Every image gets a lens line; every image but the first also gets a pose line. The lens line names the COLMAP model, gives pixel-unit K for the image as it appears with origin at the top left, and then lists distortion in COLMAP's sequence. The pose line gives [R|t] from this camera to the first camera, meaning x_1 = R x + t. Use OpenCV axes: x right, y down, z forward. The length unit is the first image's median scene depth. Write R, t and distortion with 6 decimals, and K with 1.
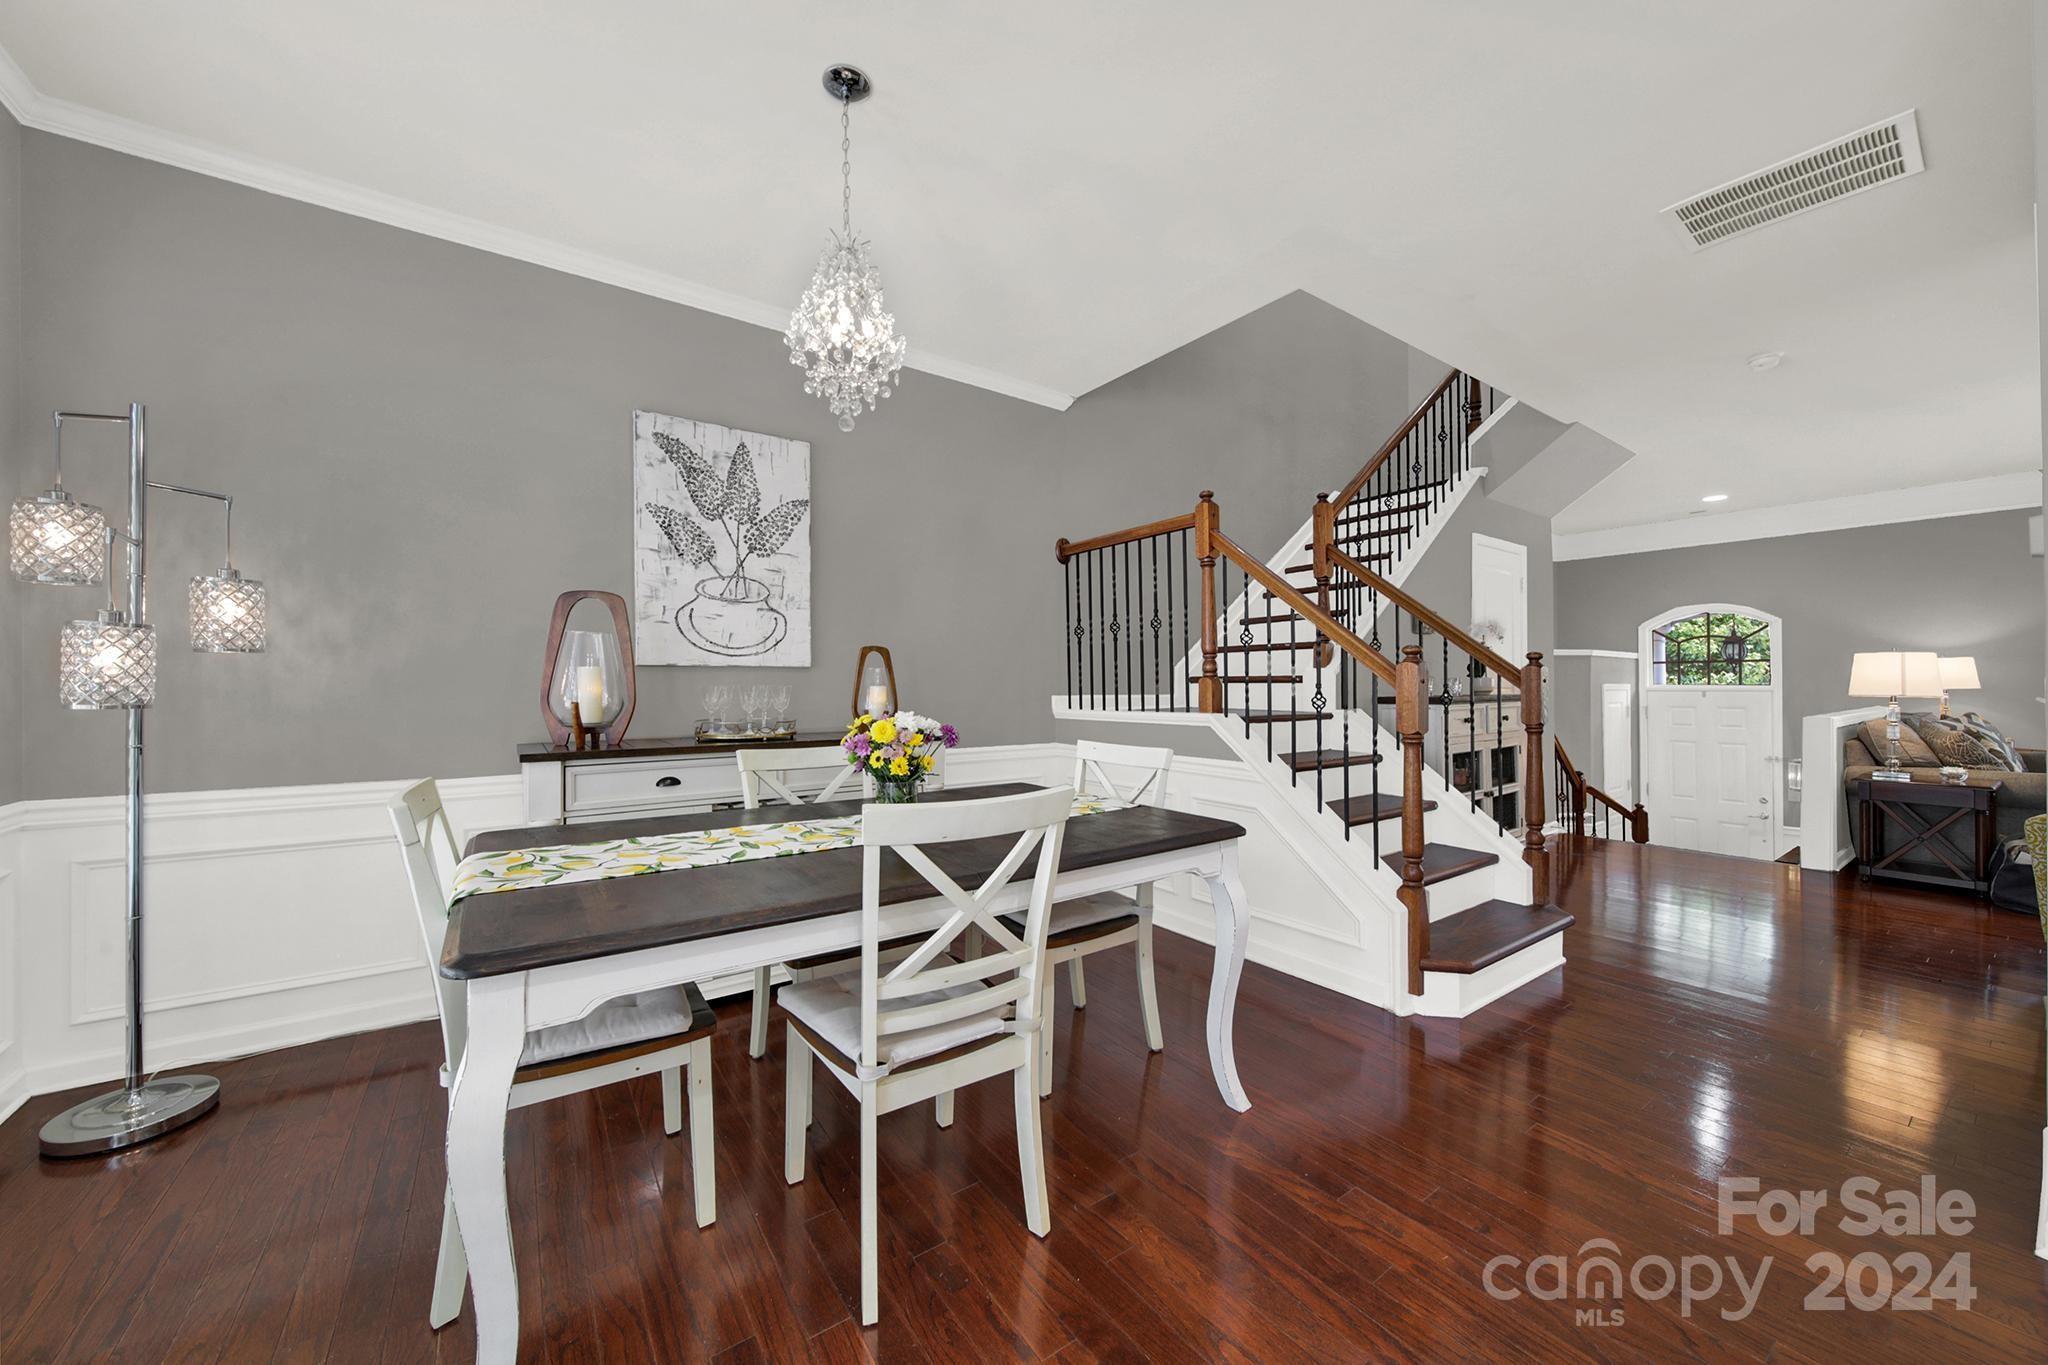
lens RADIAL K [[740.5, 0, 1019.2], [0, 740.5, 687.7], [0, 0, 1]] dist [-0.003133, -0.000210]
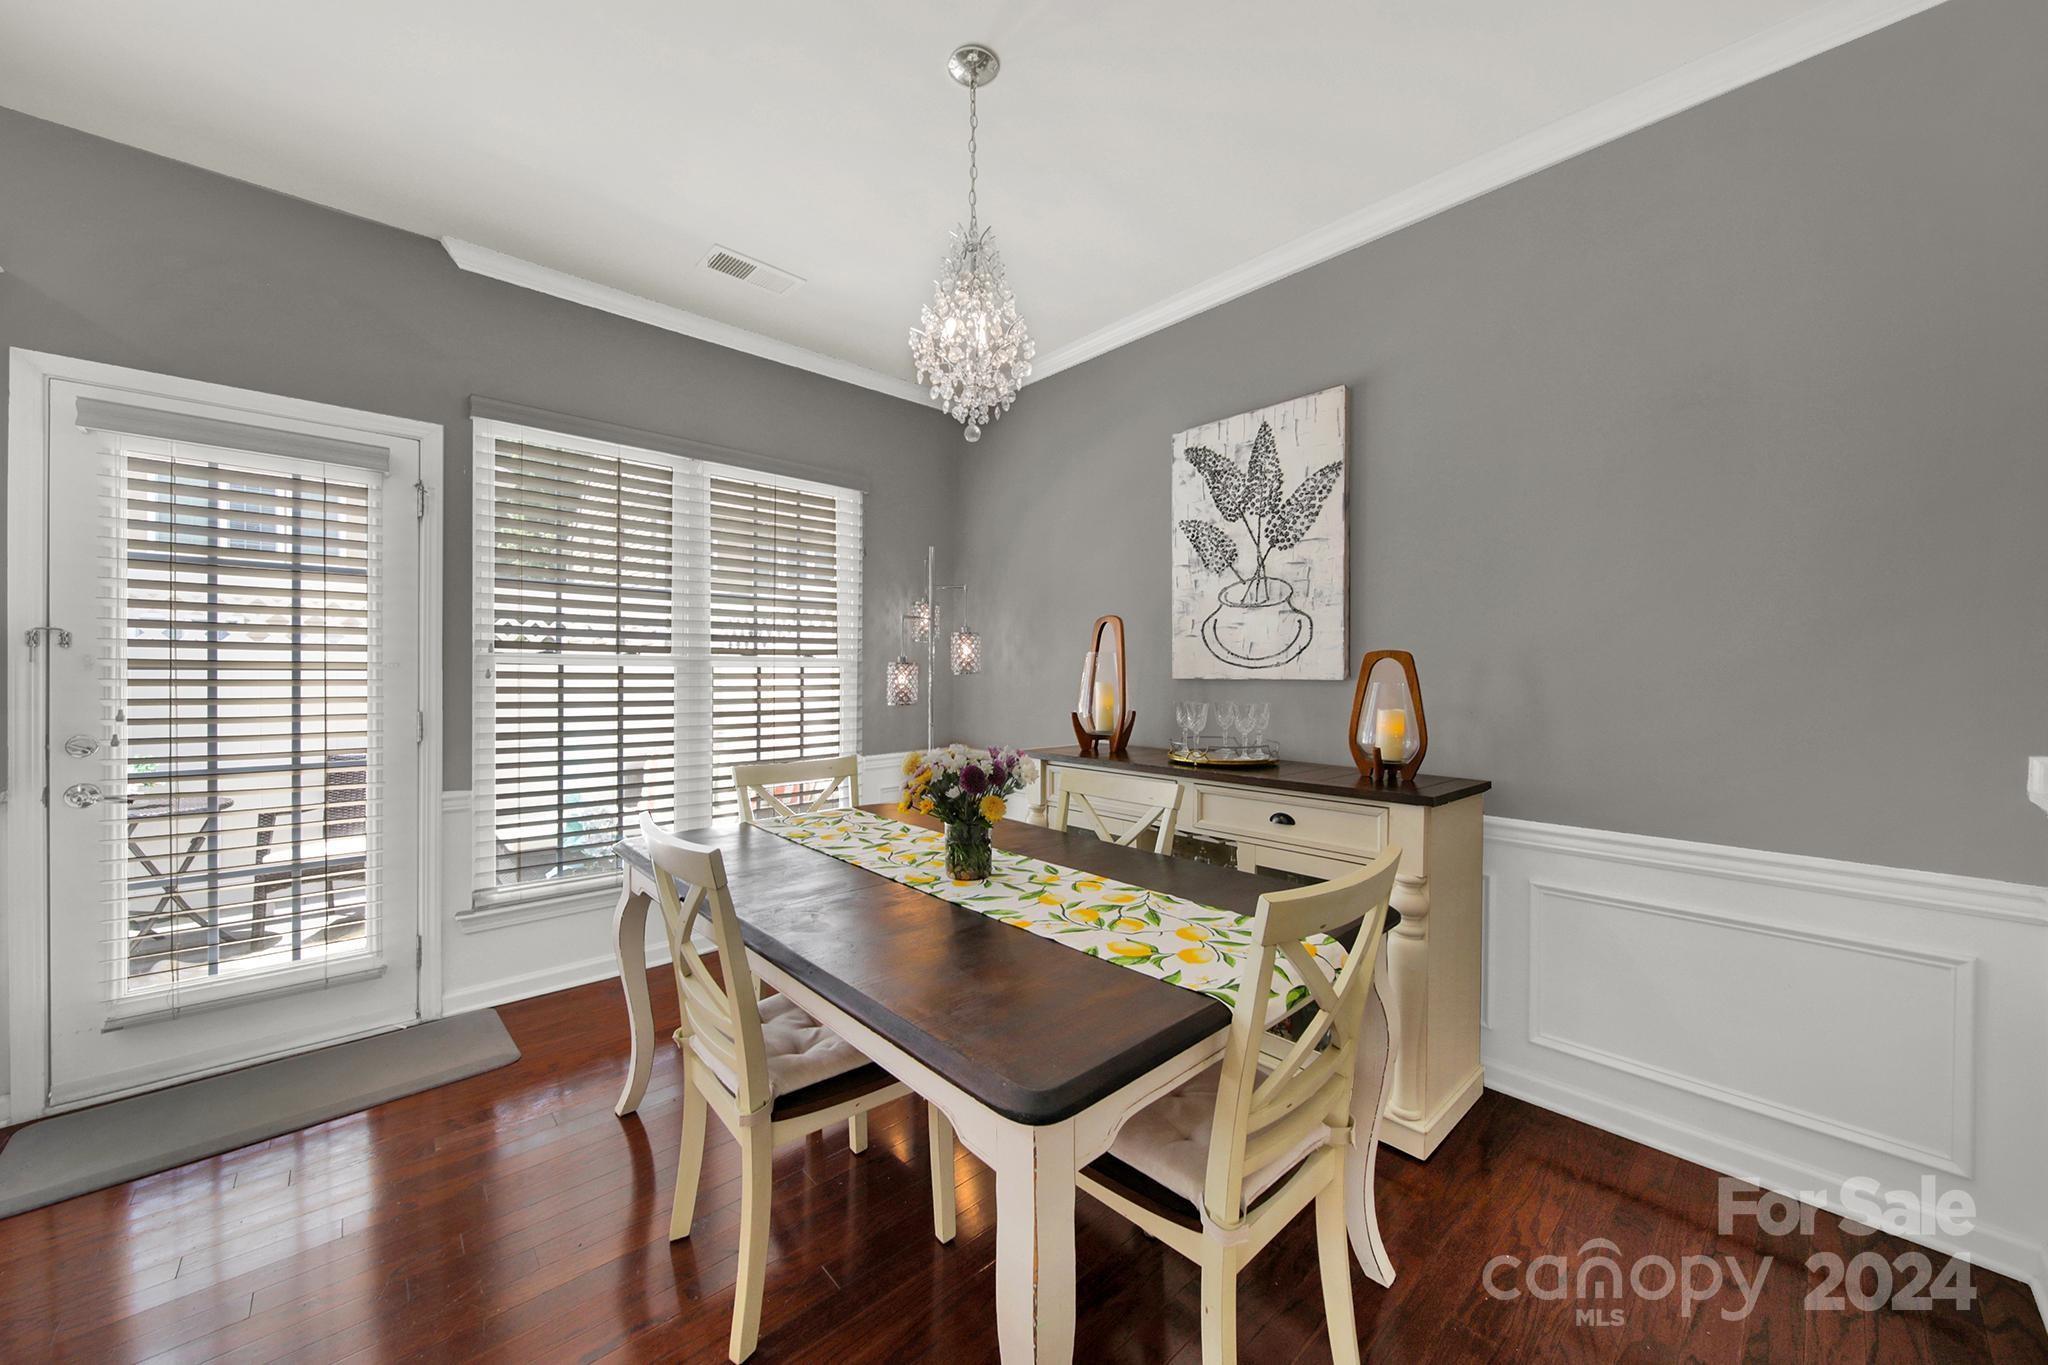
lens RADIAL K [[740.5, 0, 1019.2], [0, 740.5, 687.7], [0, 0, 1]] dist [-0.003133, -0.000210]
pose [[0.120448, 0.019444, -0.992529, 0.468181], [-0.006857, 0.999801, 0.018754, -0.034351], [0.992696, 0.004547, 0.120557, 0.620694]]
